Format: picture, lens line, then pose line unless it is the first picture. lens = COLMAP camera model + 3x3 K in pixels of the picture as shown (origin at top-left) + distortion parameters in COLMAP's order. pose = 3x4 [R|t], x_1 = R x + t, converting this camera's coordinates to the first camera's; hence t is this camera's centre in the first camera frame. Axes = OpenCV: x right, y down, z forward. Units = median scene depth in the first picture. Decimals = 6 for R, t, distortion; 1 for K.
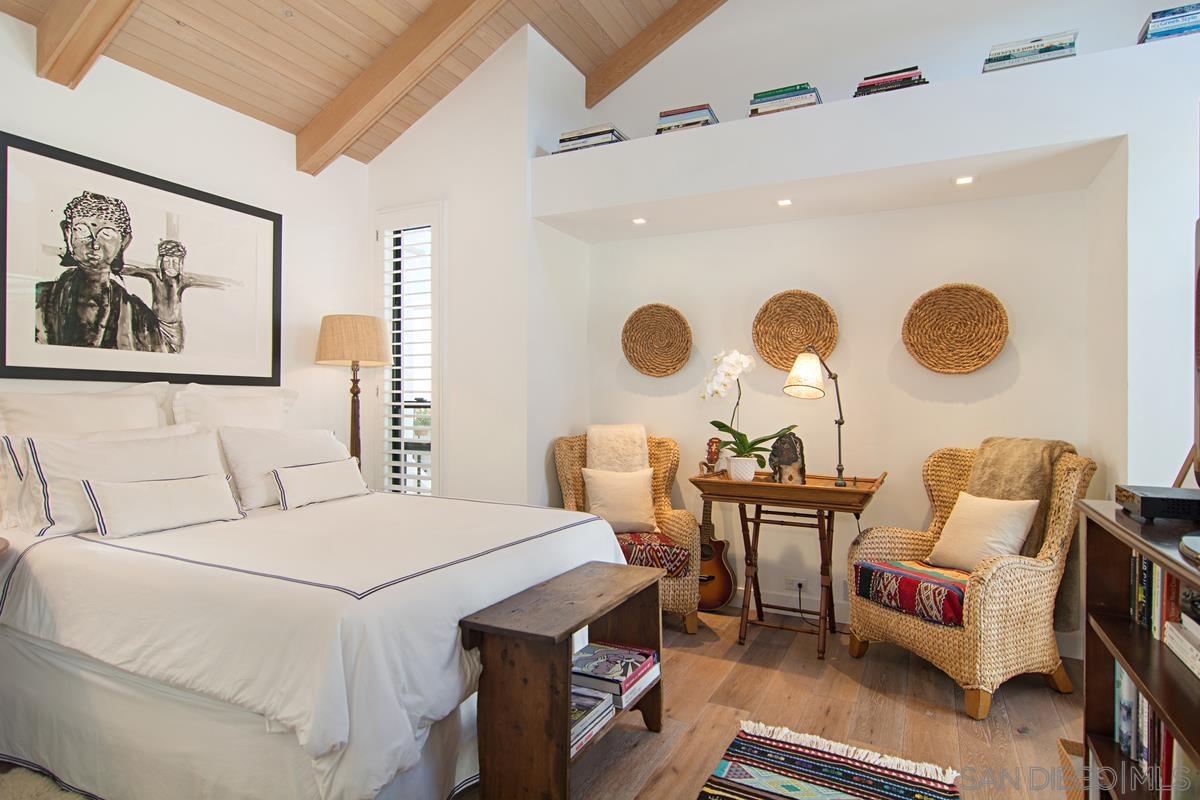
lens RADIAL K [[648.2, 0, 605.8], [0, 648.2, 403.1], [0, 0, 1]] dist [-0.001914, -0.001410]
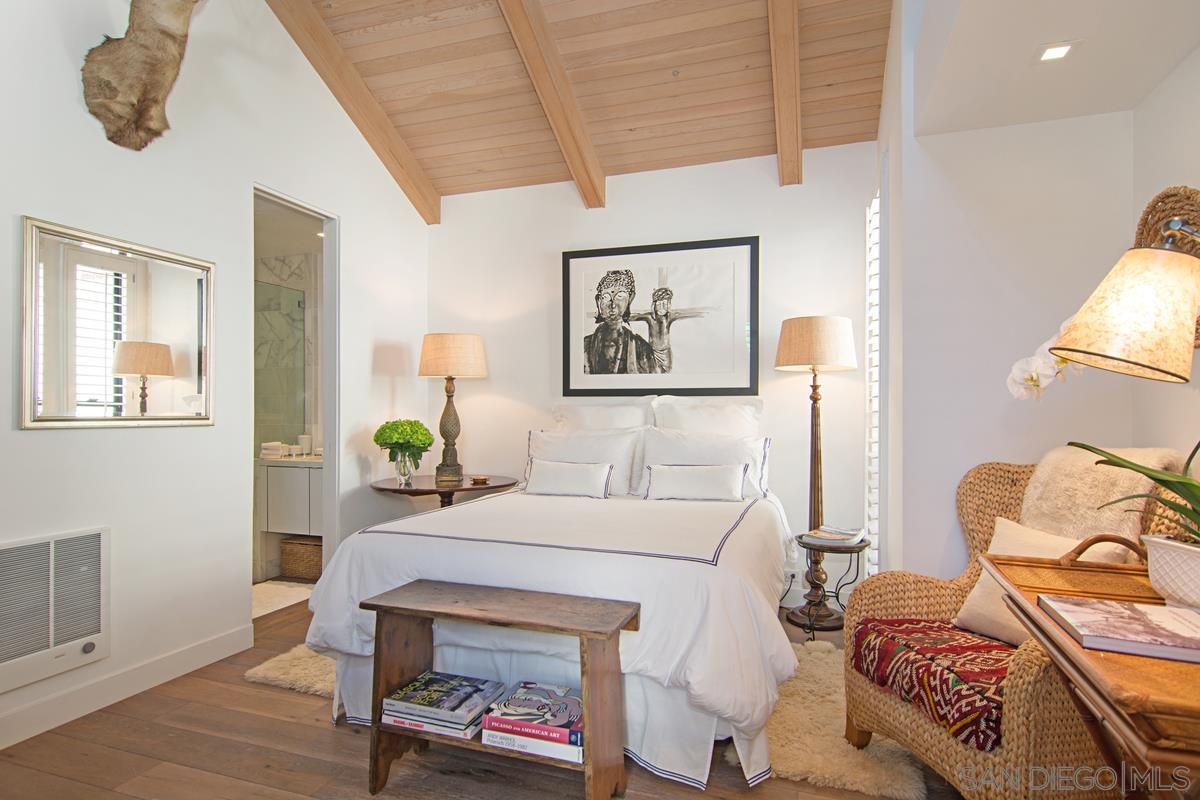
lens RADIAL K [[648.2, 0, 593.8], [0, 648.2, 419.0], [0, 0, 1]] dist [-0.001914, -0.001410]
pose [[0.128535, 0.002045, -0.991703, 0.653553], [-0.003016, 0.999994, 0.001671, 0.014835], [0.991700, 0.002776, 0.128540, 0.725786]]
